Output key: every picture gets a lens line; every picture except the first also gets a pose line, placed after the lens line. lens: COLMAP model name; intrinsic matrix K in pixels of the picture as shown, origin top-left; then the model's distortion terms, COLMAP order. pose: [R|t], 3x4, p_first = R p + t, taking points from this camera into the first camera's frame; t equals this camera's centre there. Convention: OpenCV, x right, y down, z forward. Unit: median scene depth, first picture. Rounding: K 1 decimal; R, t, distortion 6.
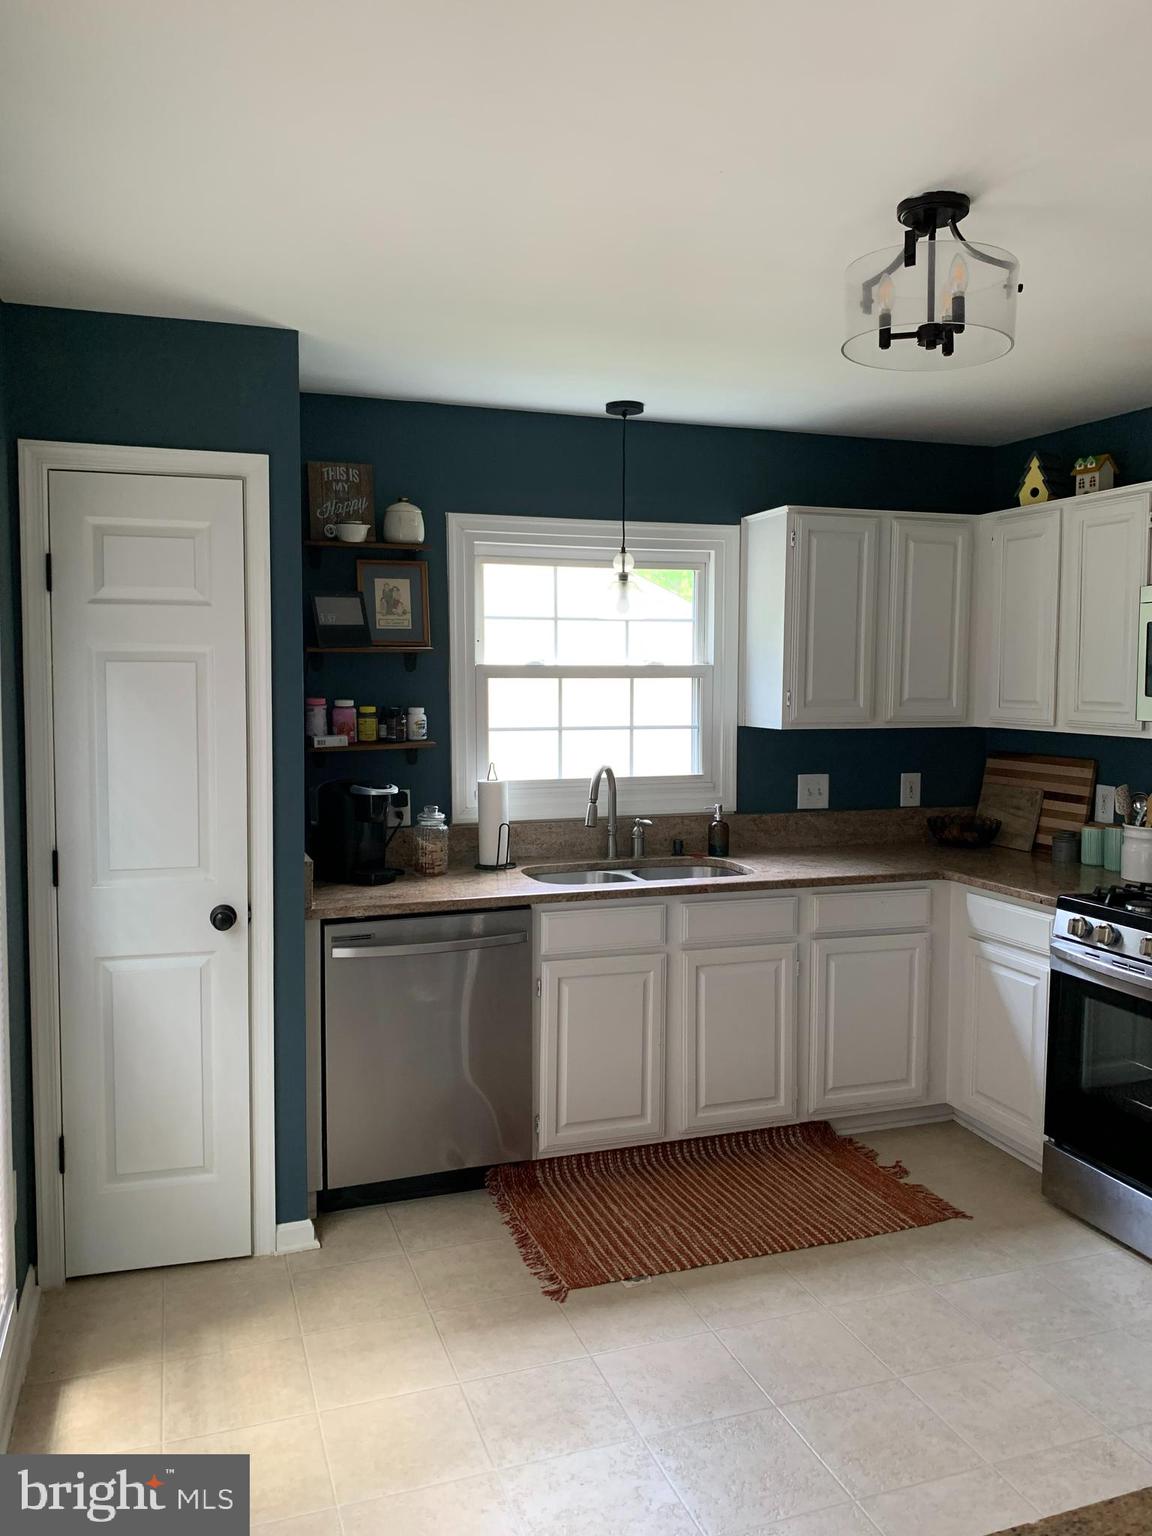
lens RADIAL K [[1135.9, 0, 577.4], [0, 1135.9, 749.0], [0, 0, 1]] dist [-0.006260, -0.018148]
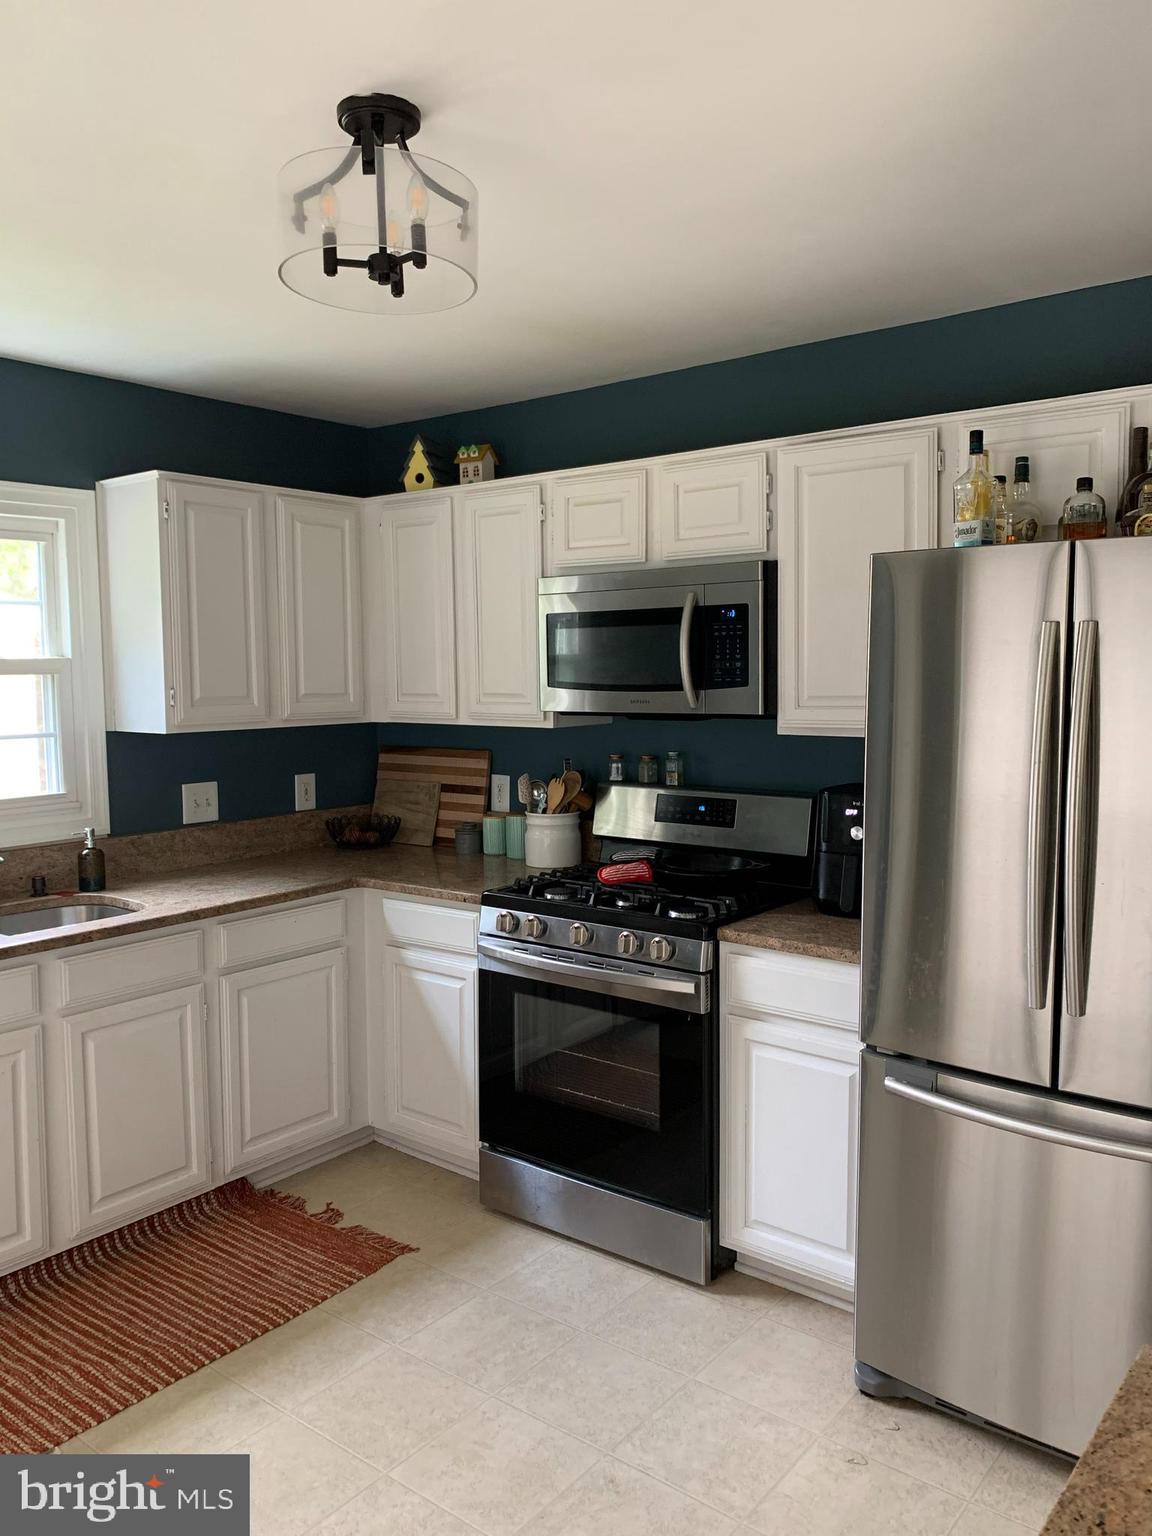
lens RADIAL K [[1135.9, 0, 577.4], [0, 1135.9, 749.0], [0, 0, 1]] dist [-0.006260, -0.018148]
pose [[0.836503, -0.050712, 0.545611, -0.026924], [0.046400, 0.998688, 0.021686, -0.010282], [-0.545994, 0.007176, 0.837758, 0.122596]]
